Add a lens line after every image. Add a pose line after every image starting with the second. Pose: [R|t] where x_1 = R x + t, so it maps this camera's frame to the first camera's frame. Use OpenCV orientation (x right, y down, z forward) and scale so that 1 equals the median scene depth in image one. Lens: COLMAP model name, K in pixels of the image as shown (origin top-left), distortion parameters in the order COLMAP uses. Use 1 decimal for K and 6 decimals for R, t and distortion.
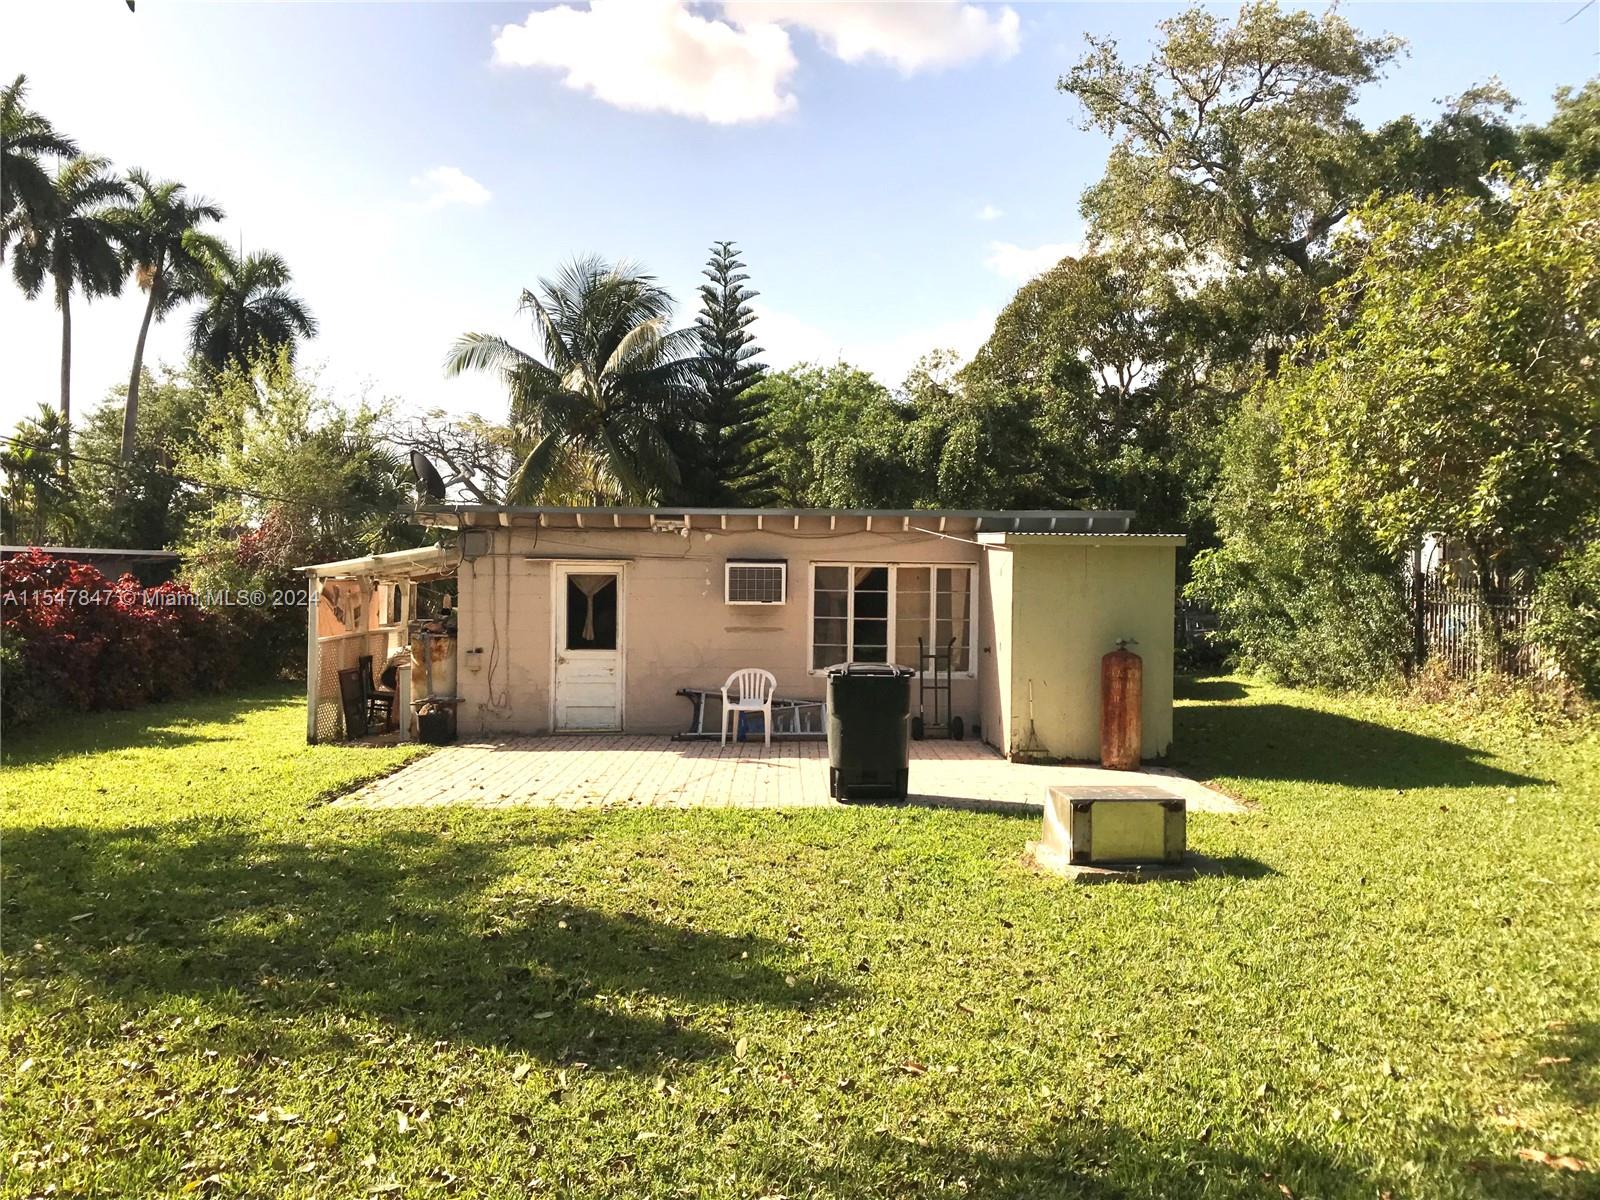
lens RADIAL K [[1342.9, 0, 800.0], [0, 1342.9, 600.0], [0, 0, 1]] dist [0.050932, -0.012074]
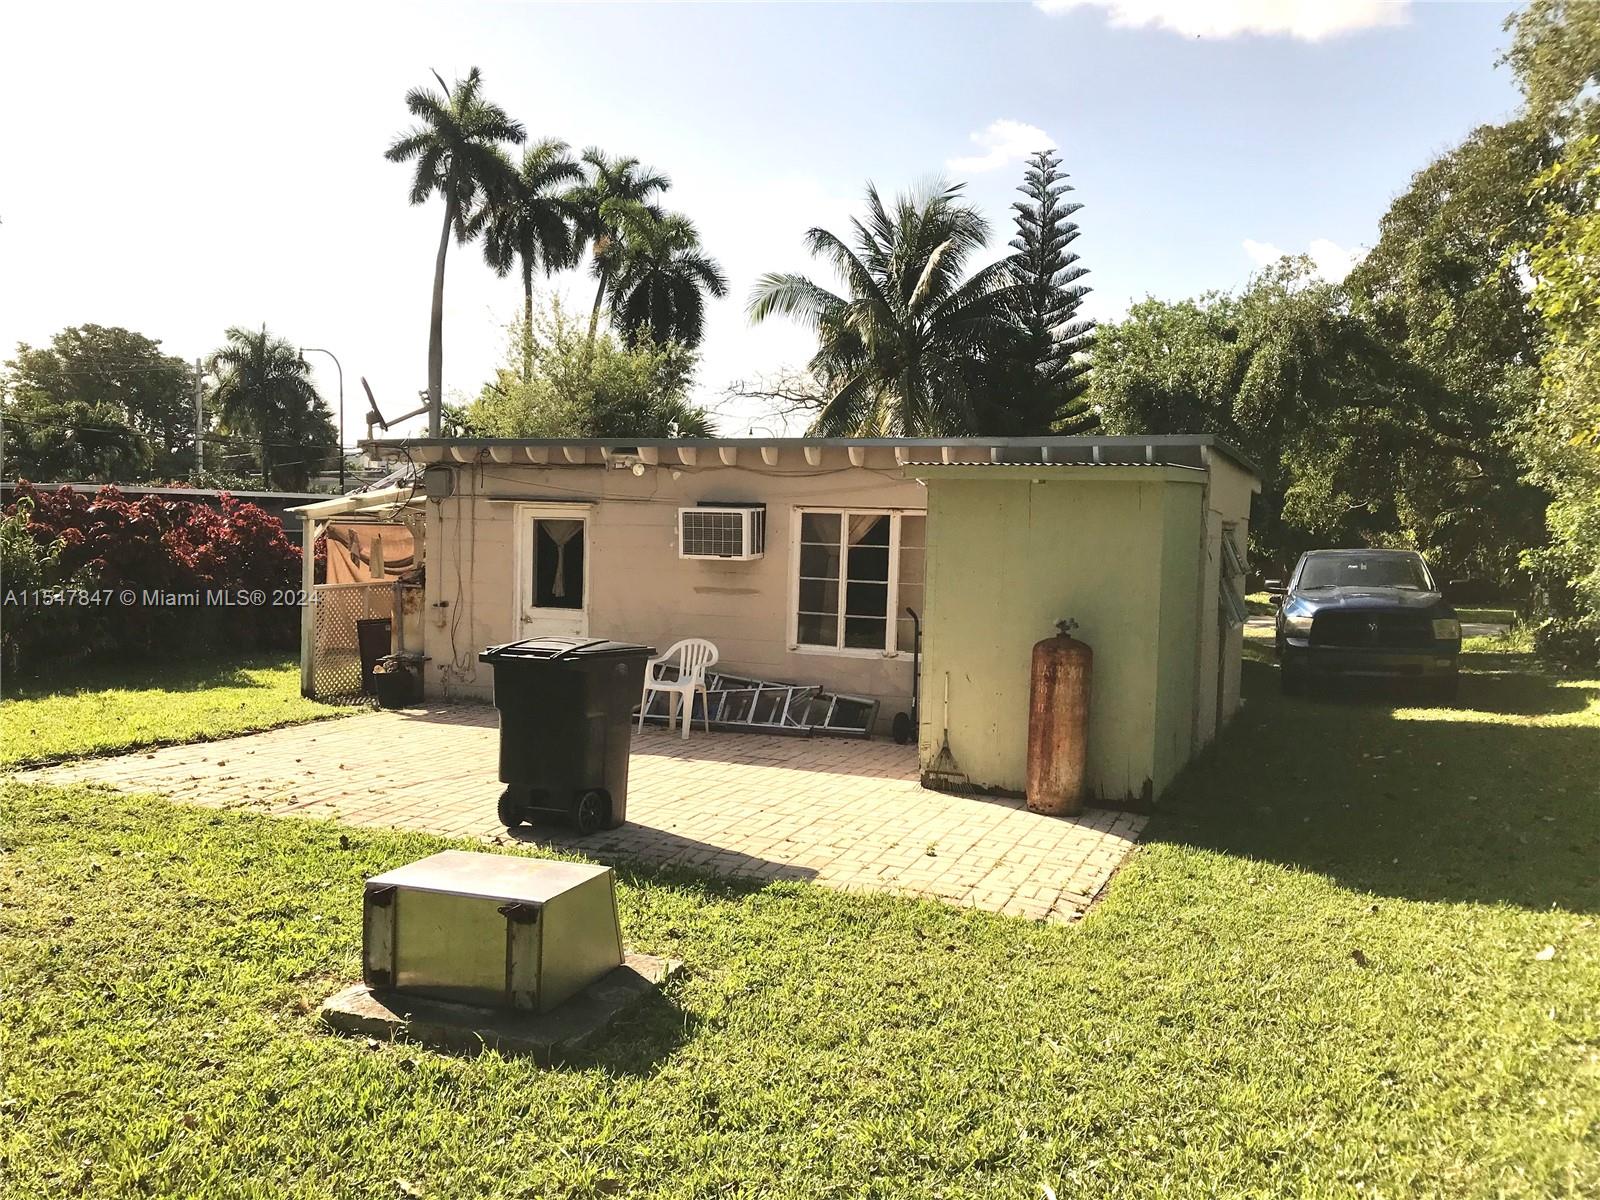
lens RADIAL K [[1342.9, 0, 800.0], [0, 1342.9, 600.0], [0, 0, 1]] dist [0.050932, -0.012074]
pose [[0.923700, 0.034736, -0.381539, 0.171929], [-0.024095, 0.999177, 0.032632, 0.000156], [0.382358, -0.020949, 0.923777, 0.150995]]
